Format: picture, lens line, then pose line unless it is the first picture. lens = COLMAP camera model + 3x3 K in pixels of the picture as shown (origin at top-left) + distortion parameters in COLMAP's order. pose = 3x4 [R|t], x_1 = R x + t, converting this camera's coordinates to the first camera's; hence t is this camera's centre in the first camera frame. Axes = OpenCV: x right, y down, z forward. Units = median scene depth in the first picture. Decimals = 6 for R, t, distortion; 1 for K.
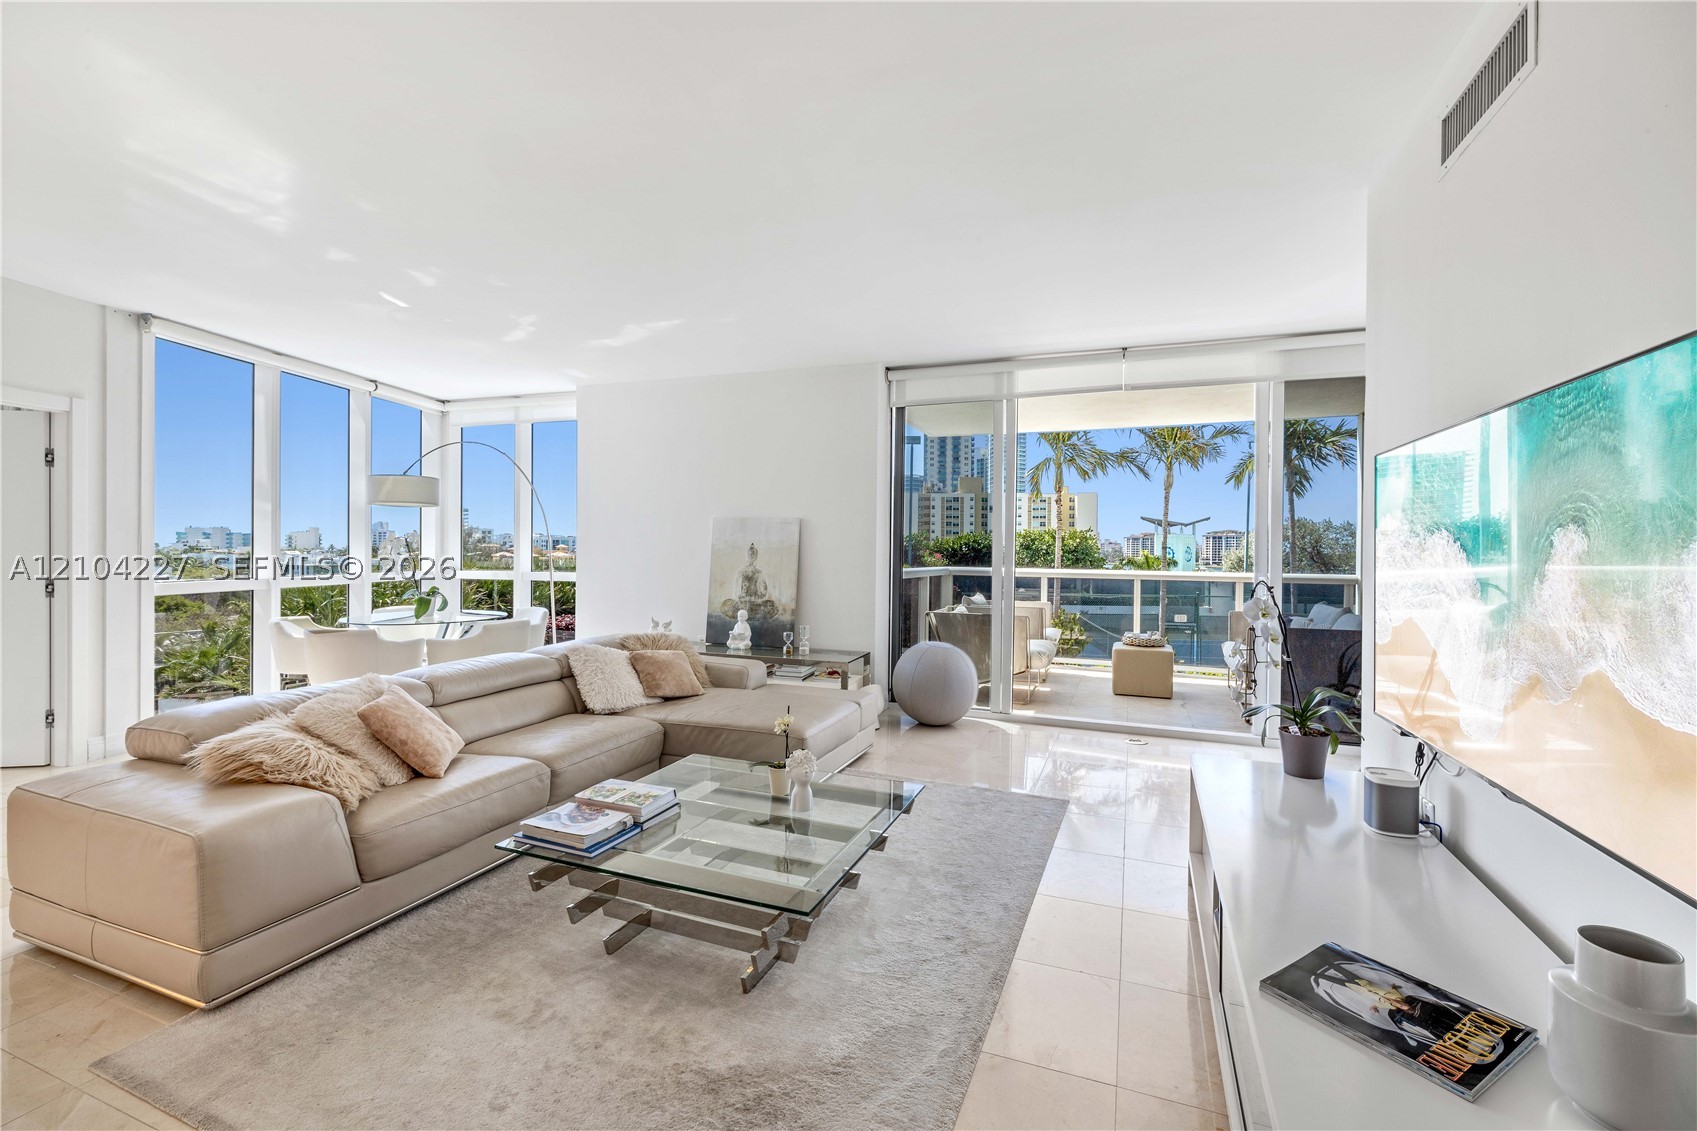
lens RADIAL K [[721.6, 0, 849.9], [0, 721.6, 551.4], [0, 0, 1]] dist [0.004518, 0.000151]
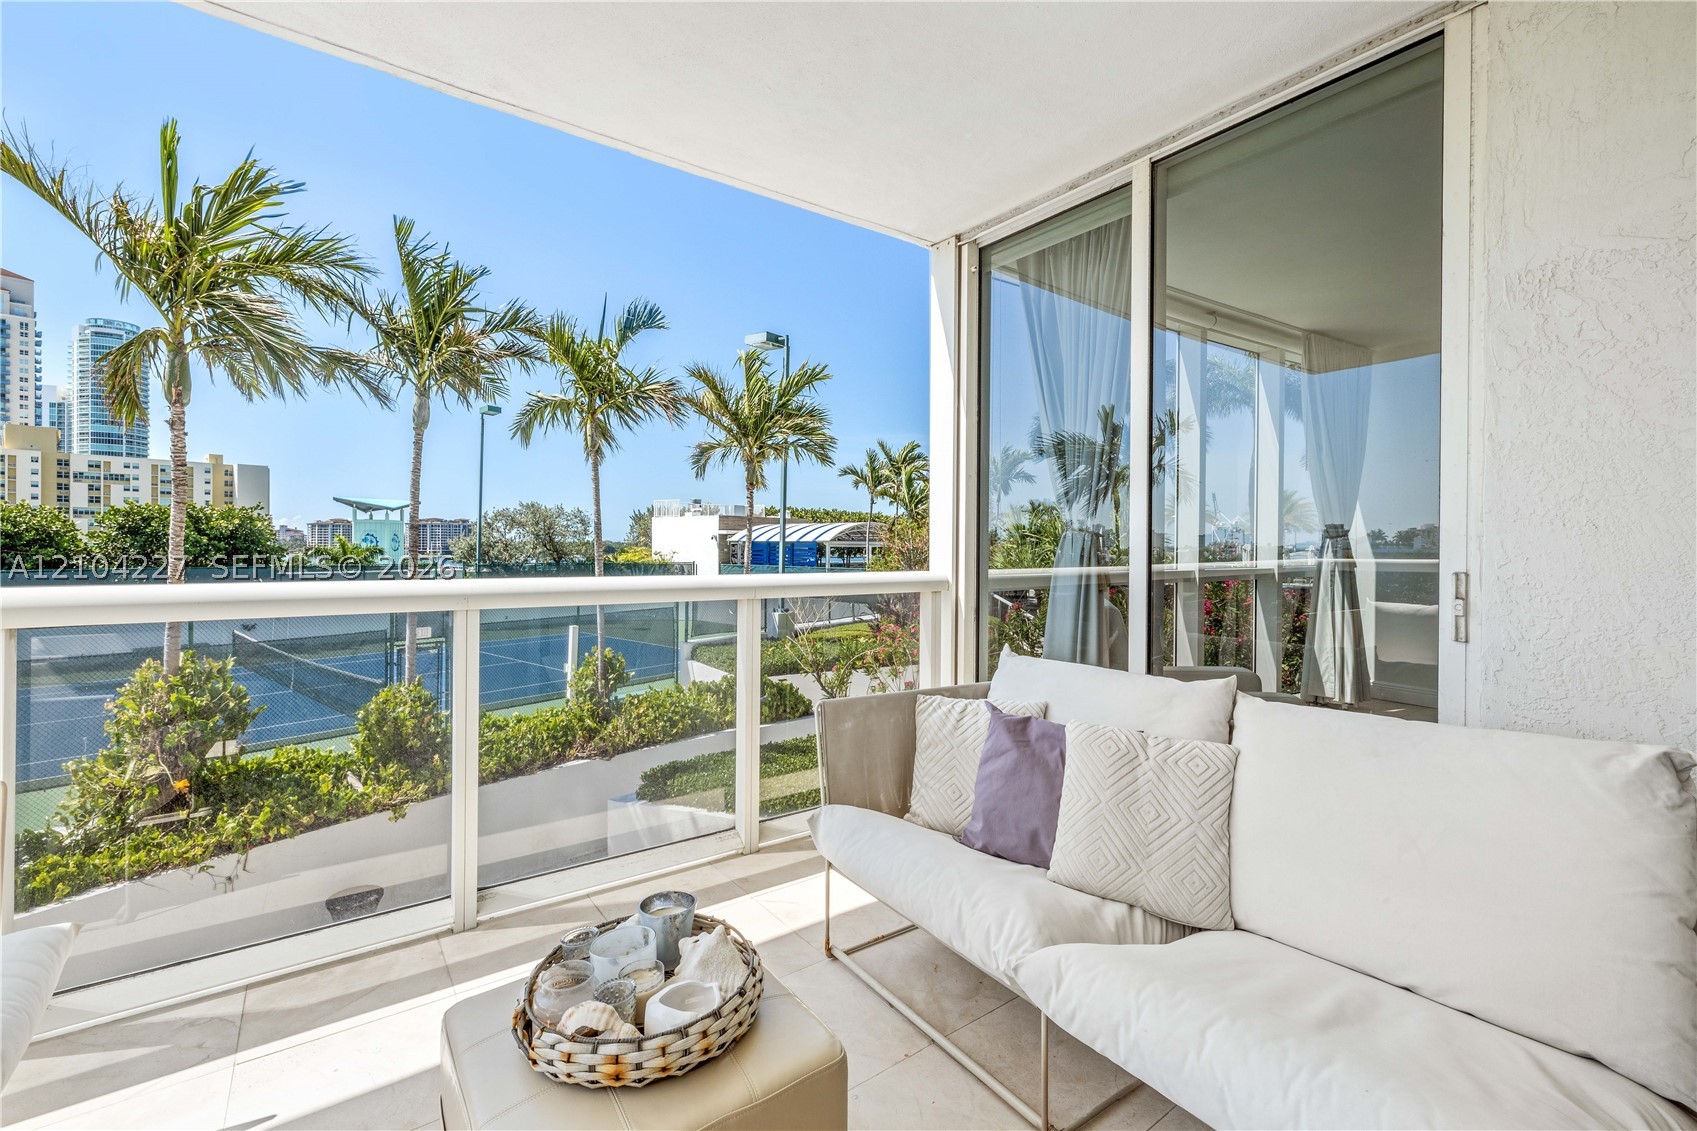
lens RADIAL K [[719.7, 0, 854.1], [0, 719.7, 547.0], [0, 0, 1]] dist [0.000459, -0.000045]
pose [[0.529633, -0.007719, 0.848192, 0.238562], [-0.000263, 0.999957, 0.009264, 0.010259], [-0.848227, -0.005130, 0.529608, 0.728867]]
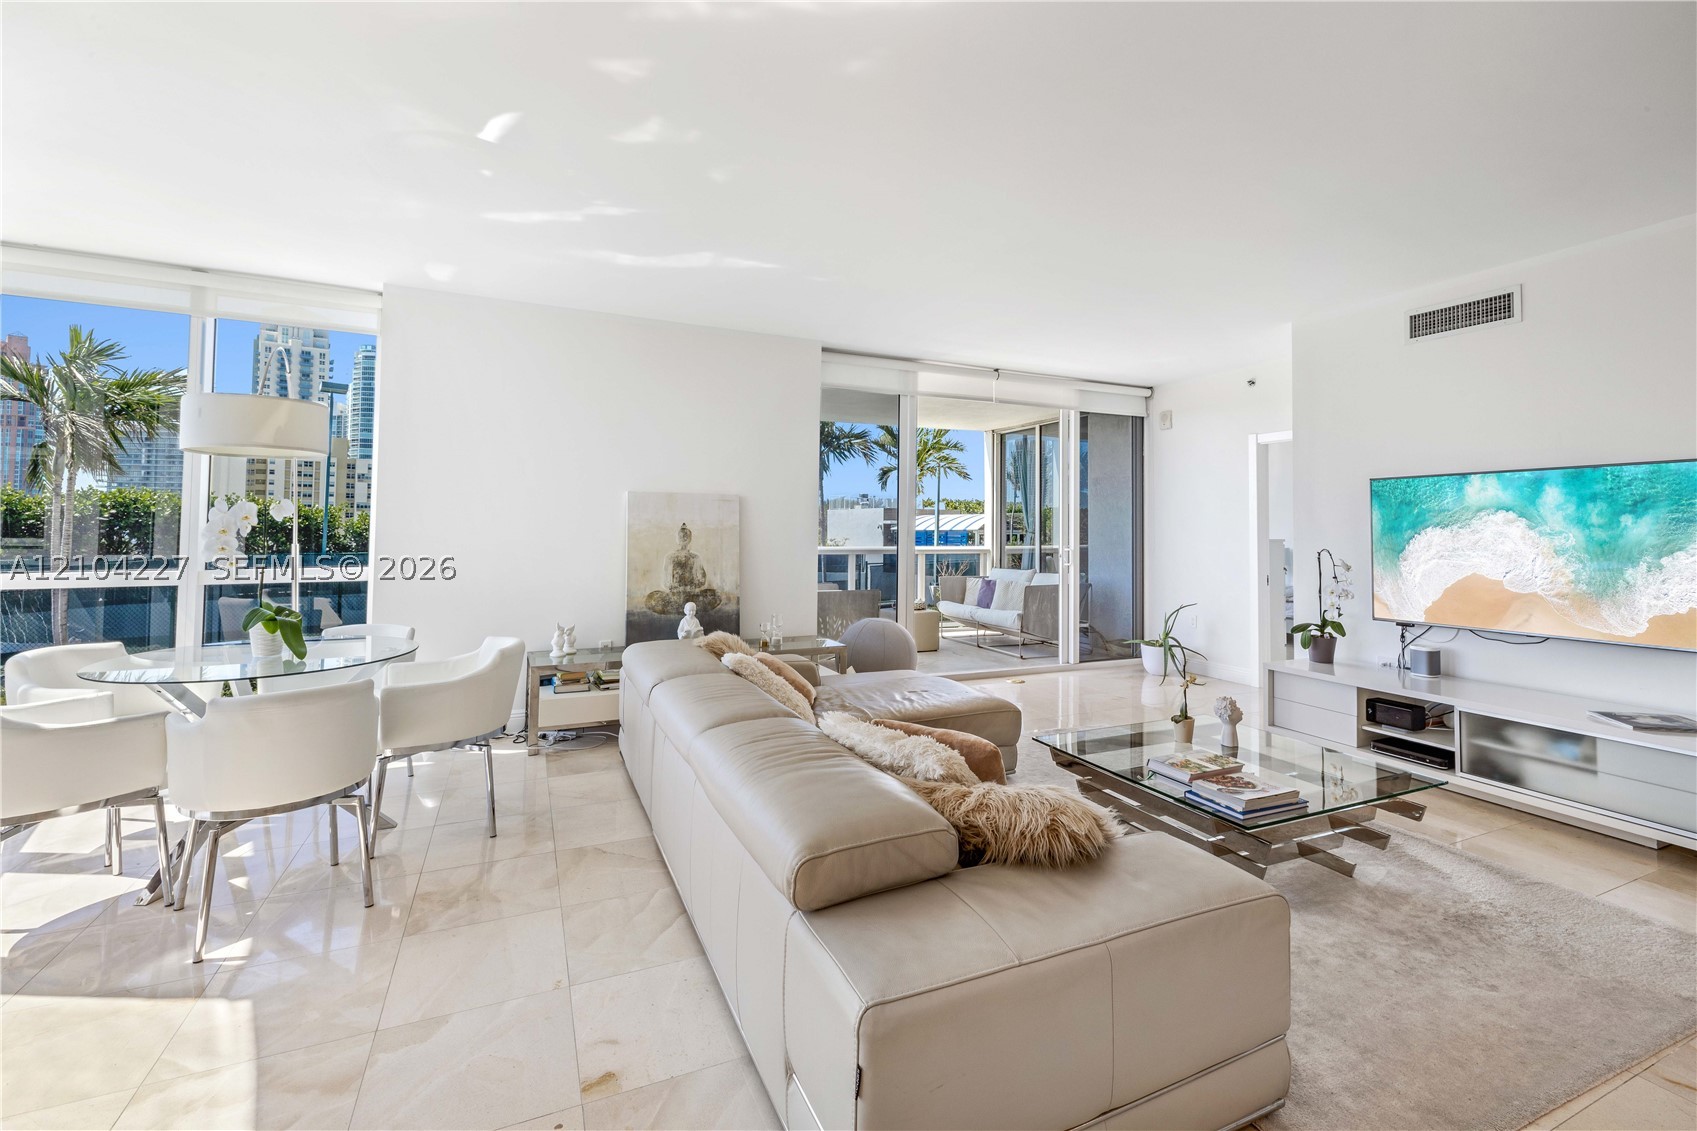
lens RADIAL K [[736.7, 0, 855.6], [0, 736.7, 508.7], [0, 0, 1]] dist [0.000757, -0.000054]
pose [[0.696167, 0.016127, 0.717699, -0.450350], [0.003162, 0.999669, -0.025531, -0.004065], [-0.717873, 0.020043, 0.695886, 0.184083]]
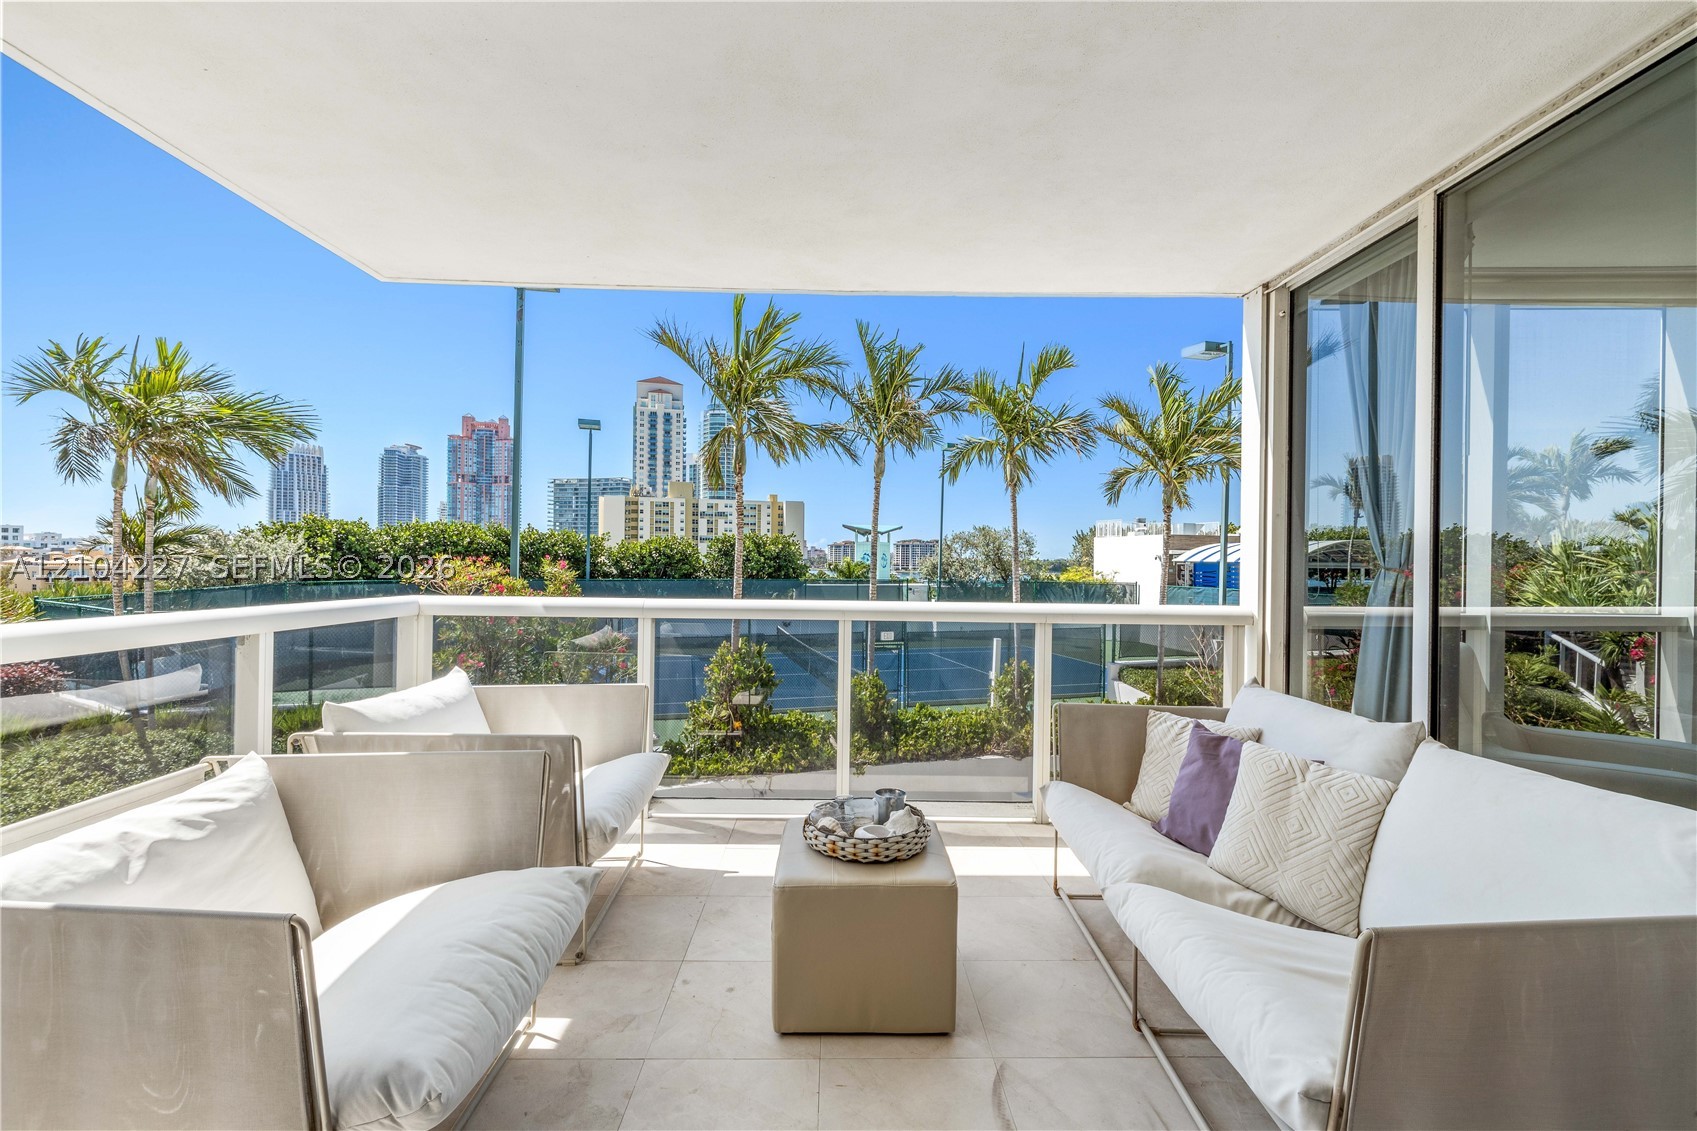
lens RADIAL K [[713.4, 0, 849.5], [0, 713.4, 560.7], [0, 0, 1]] dist [-0.000518, 0.000065]
pose [[0.923668, 0.000167, 0.383193, 0.229429], [-0.001726, 0.999992, 0.003723, -0.001322], [-0.383190, -0.004101, 0.923661, 0.593179]]
